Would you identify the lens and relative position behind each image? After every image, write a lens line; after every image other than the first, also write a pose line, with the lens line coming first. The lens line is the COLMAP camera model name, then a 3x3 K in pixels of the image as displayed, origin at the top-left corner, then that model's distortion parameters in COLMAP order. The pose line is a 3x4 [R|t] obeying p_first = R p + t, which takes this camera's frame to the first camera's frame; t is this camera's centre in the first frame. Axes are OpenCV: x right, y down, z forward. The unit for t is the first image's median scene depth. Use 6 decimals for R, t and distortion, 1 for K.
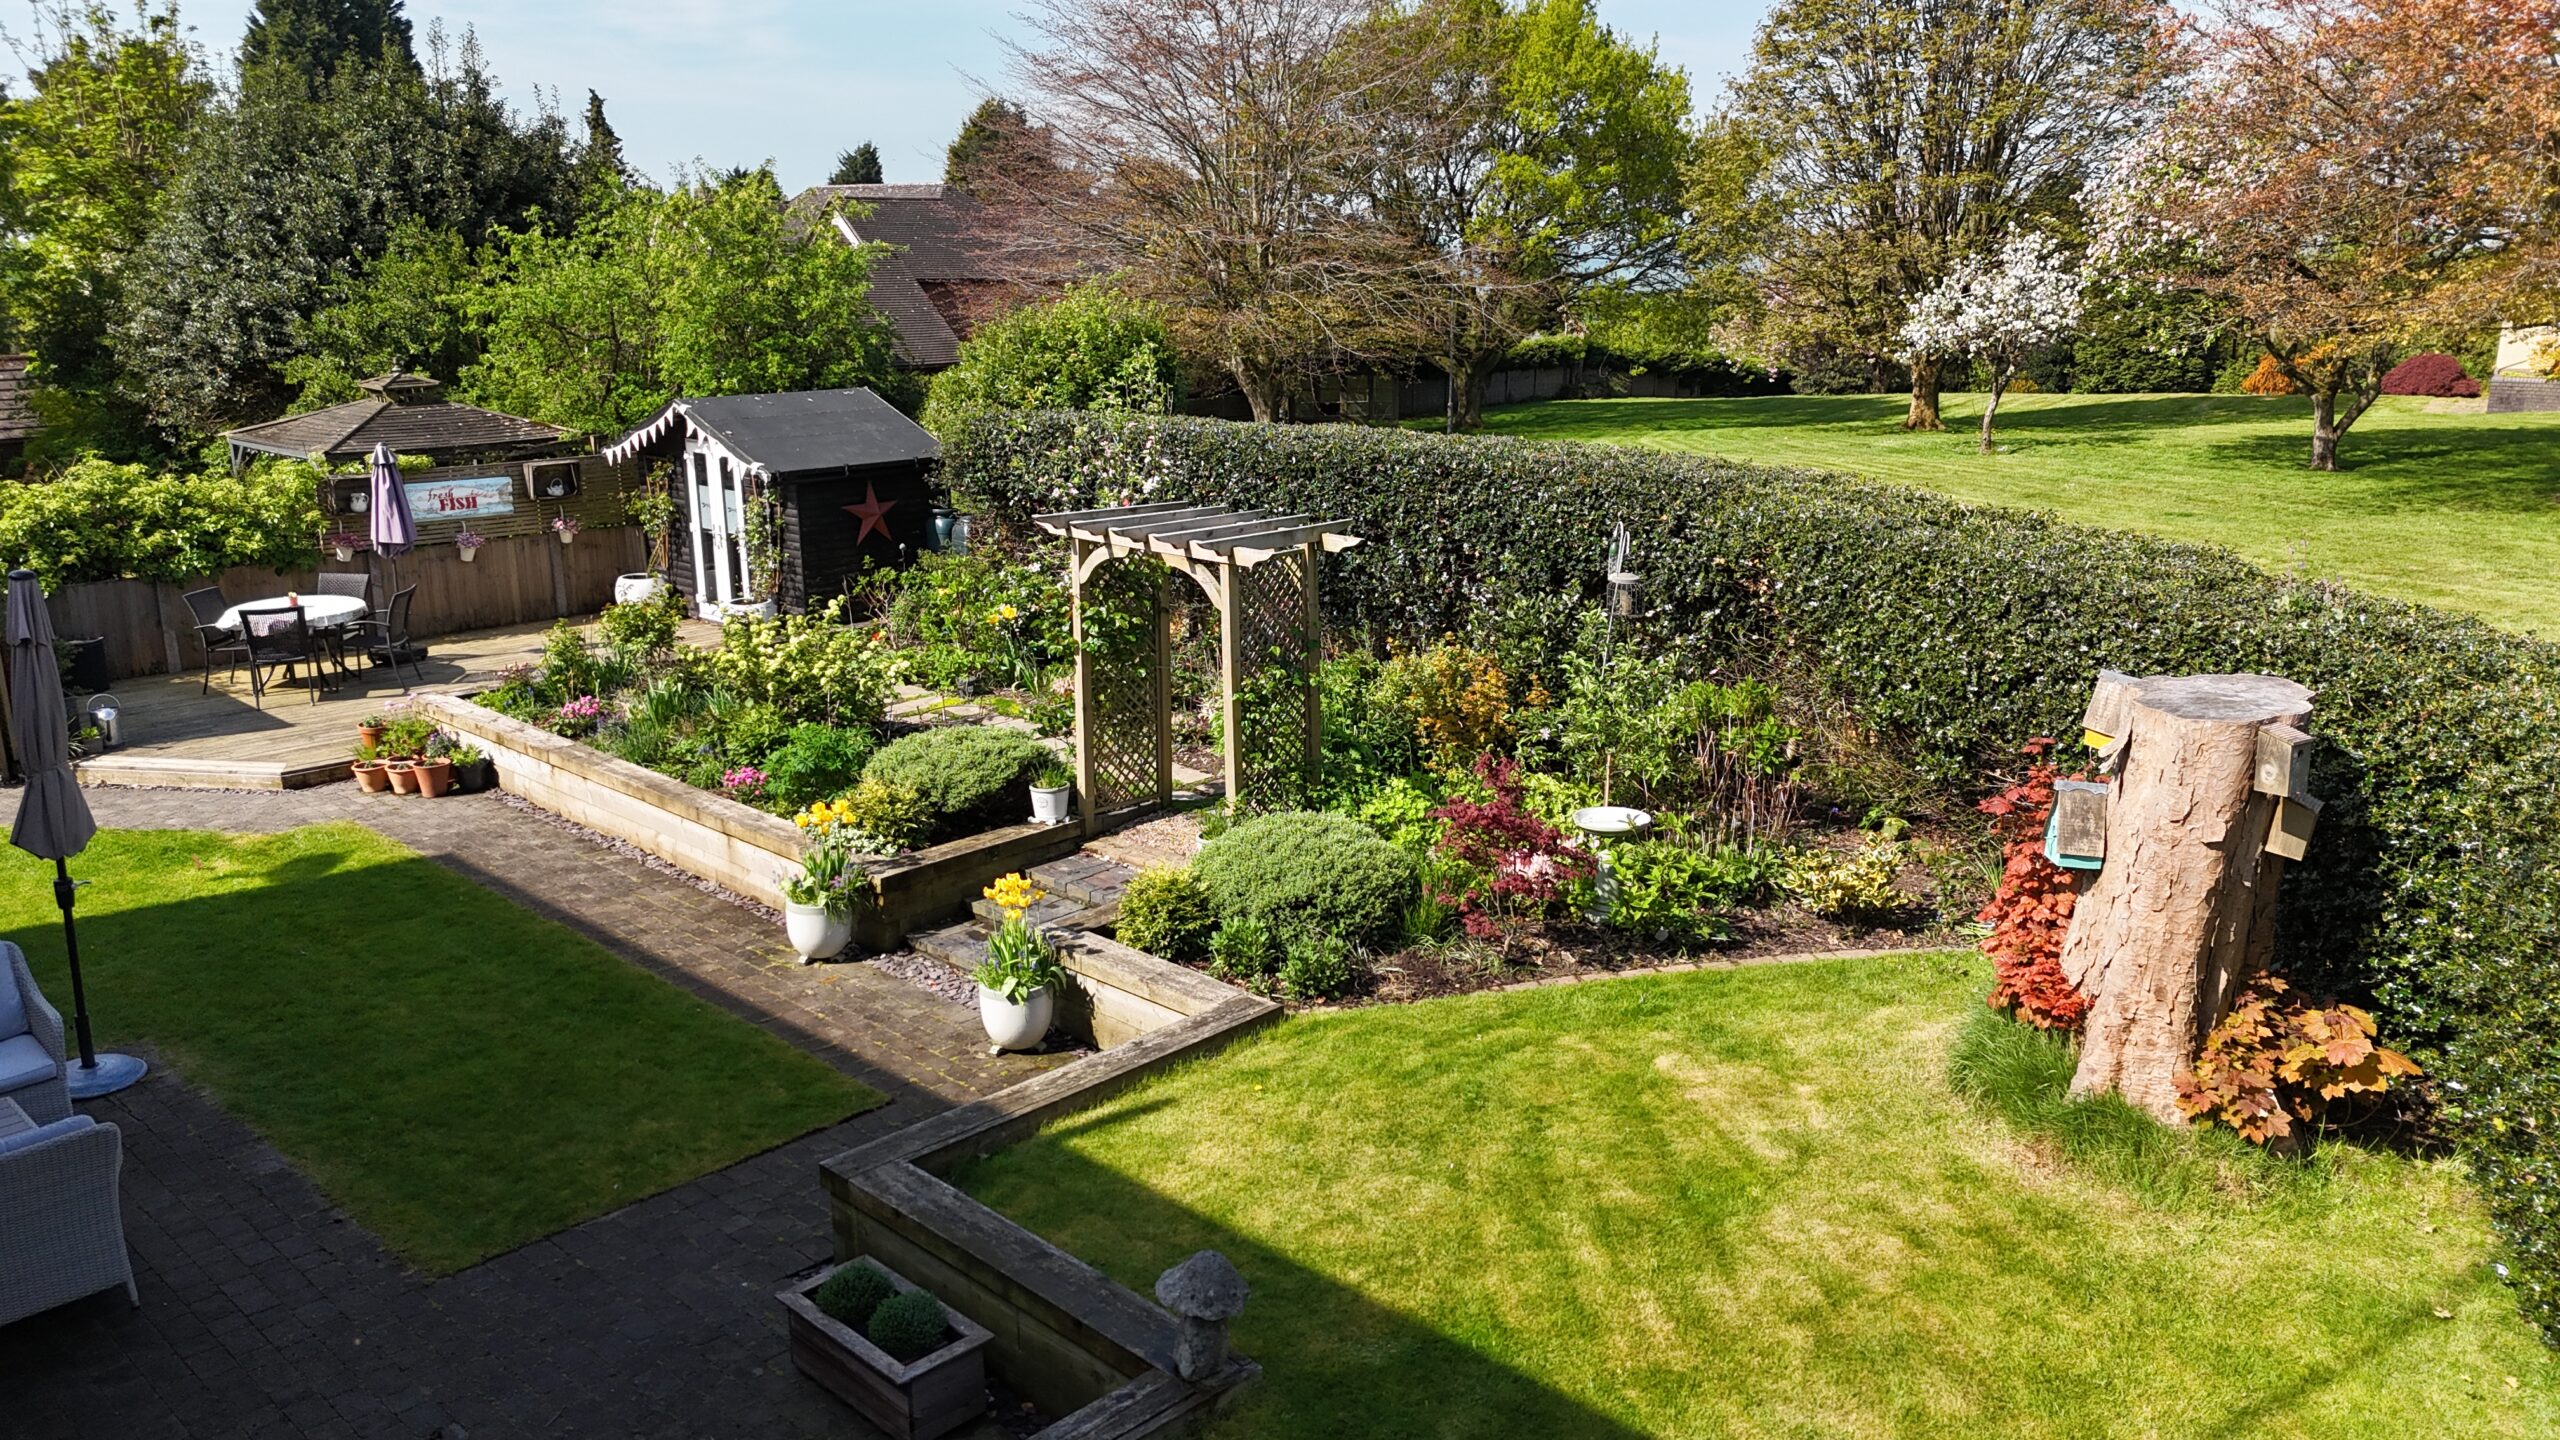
lens RADIAL K [[1865.2, 0, 1275.0], [0, 1865.2, 729.7], [0, 0, 1]] dist [0.072292, -0.068132]
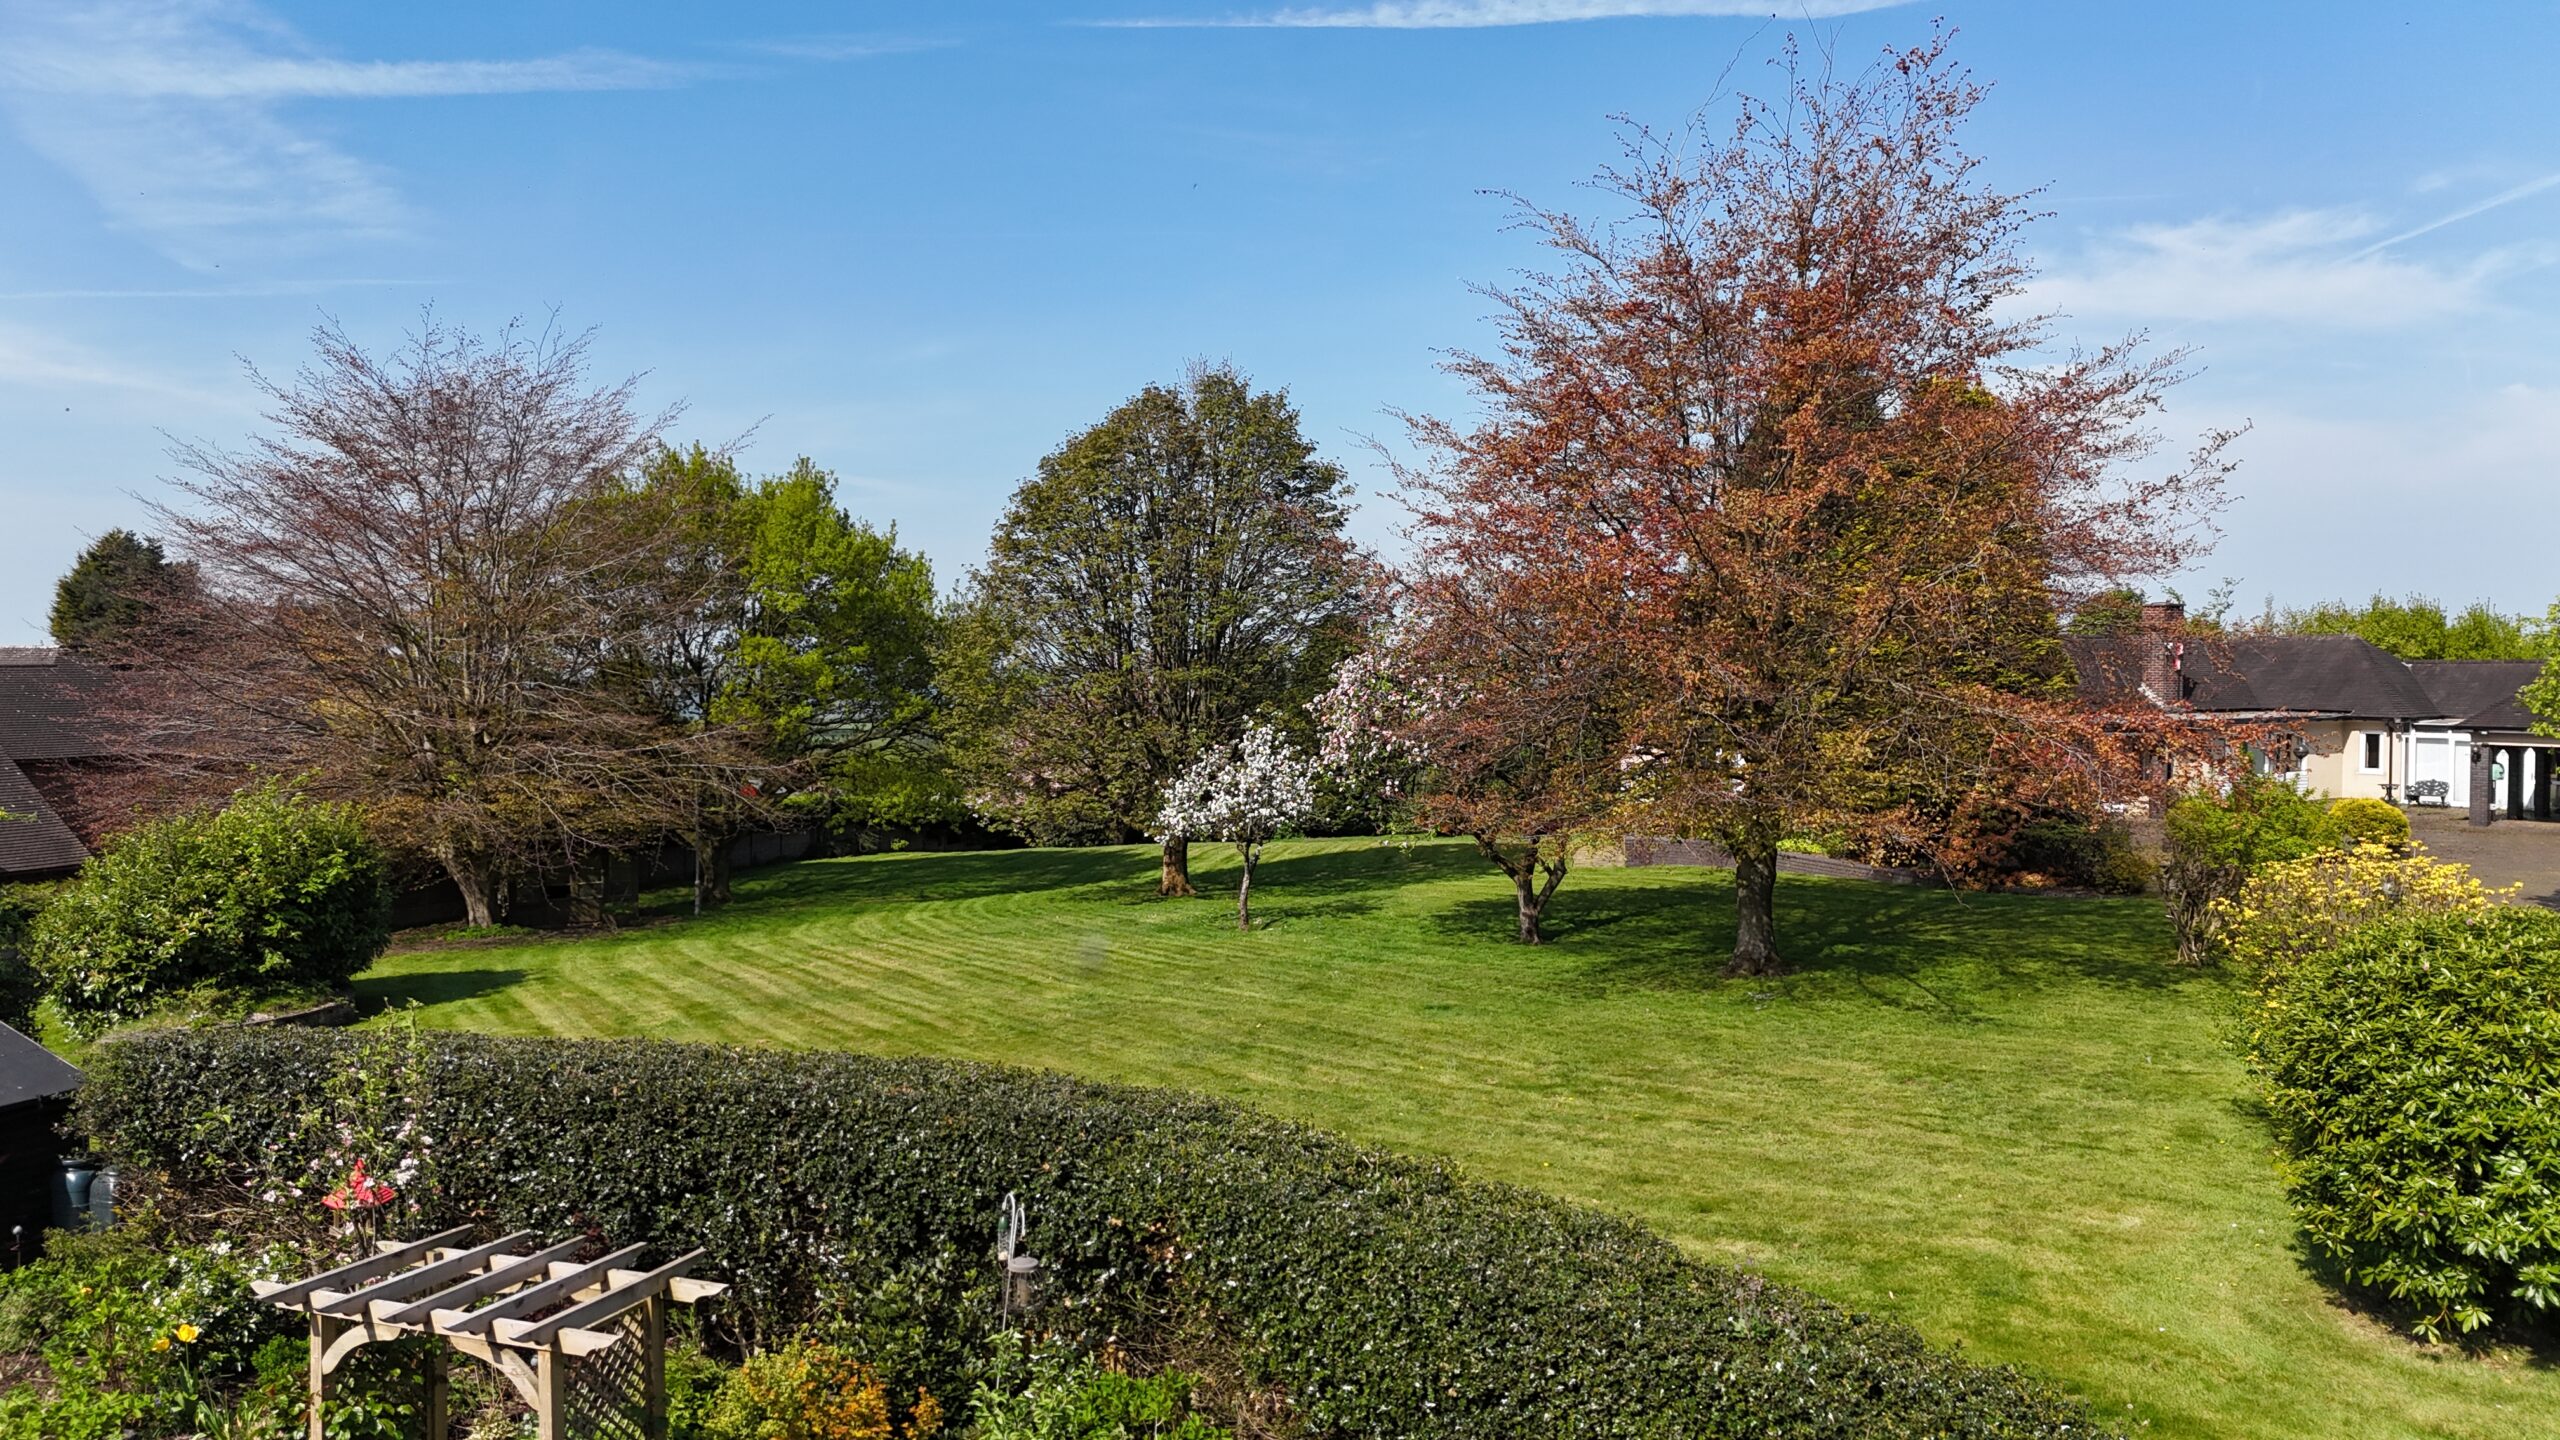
lens RADIAL K [[1865.2, 0, 1282.3], [0, 1865.2, 729.1], [0, 0, 1]] dist [0.072292, -0.068132]
pose [[0.917138, -0.011101, 0.398415, -0.042915], [0.097862, 0.975284, -0.198101, -0.118477], [-0.386369, 0.220676, 0.895557, 0.087298]]
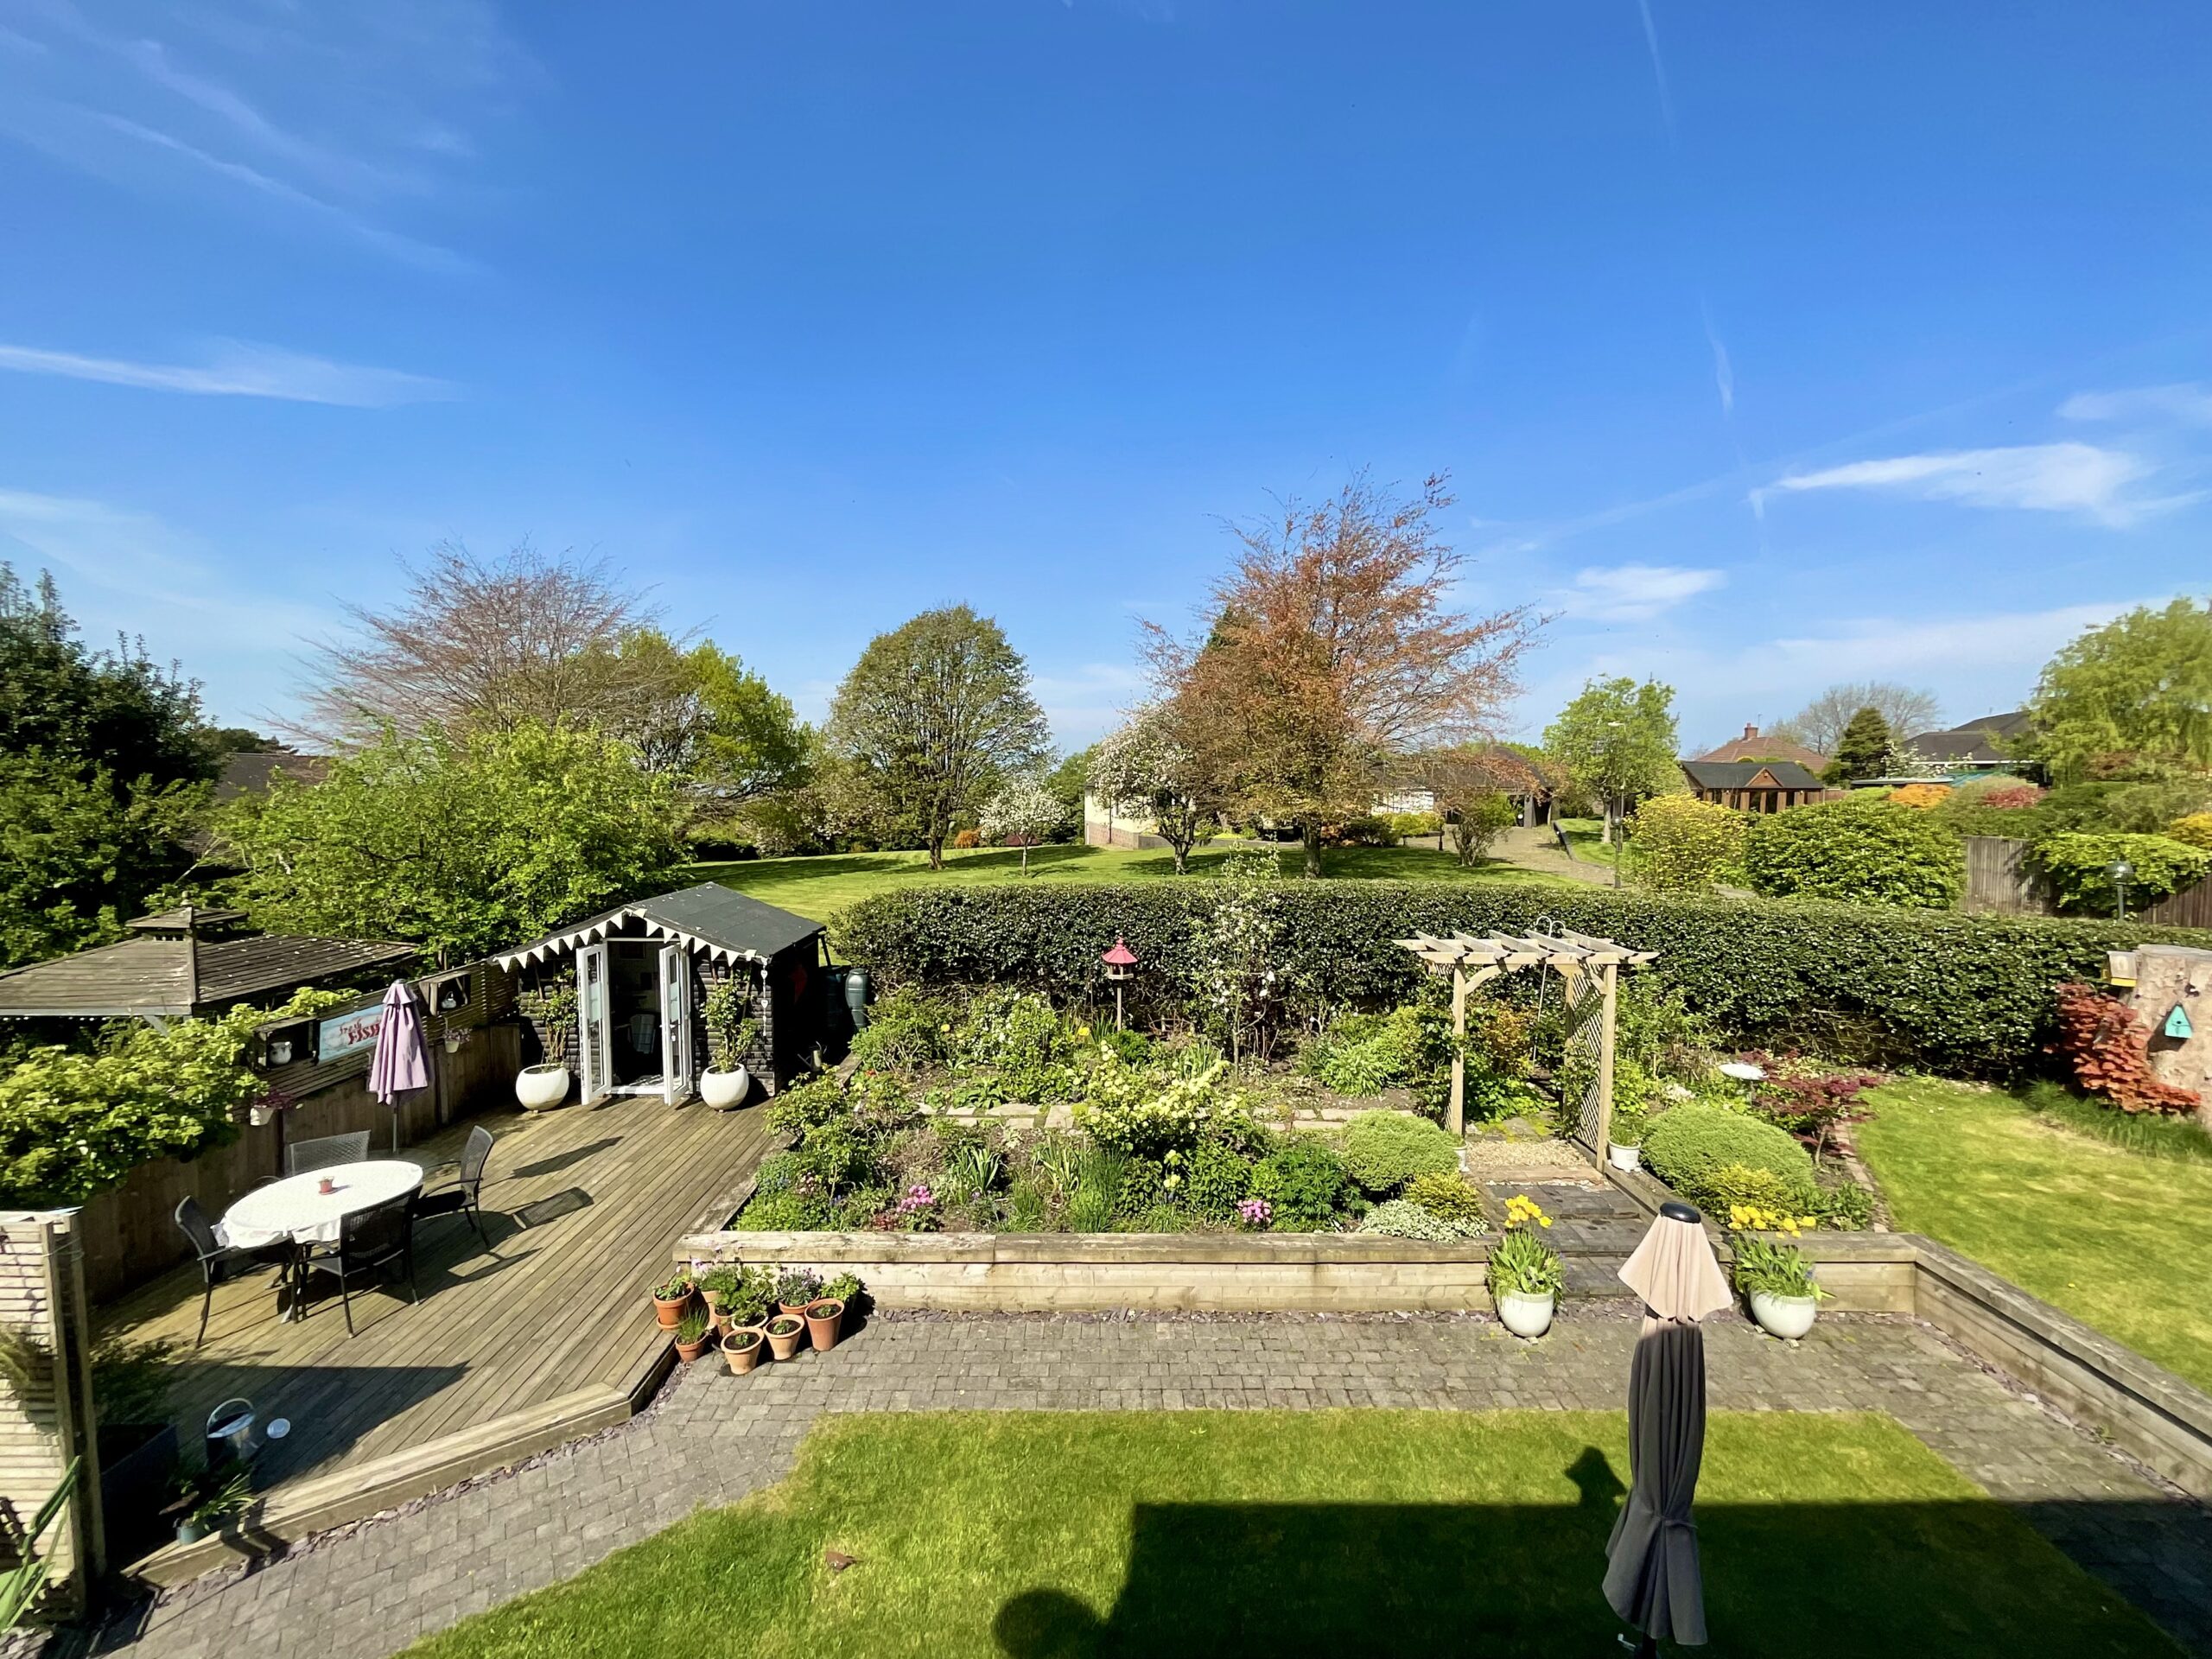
lens RADIAL K [[884.8, 0, 1095.7], [0, 884.8, 858.9], [0, 0, 1]] dist [-0.006104, 0.000947]
pose [[0.723174, -0.053680, 0.688576, -0.640910], [0.169720, 0.980217, -0.101832, -0.134532], [-0.669488, 0.190507, 0.717978, 0.566509]]
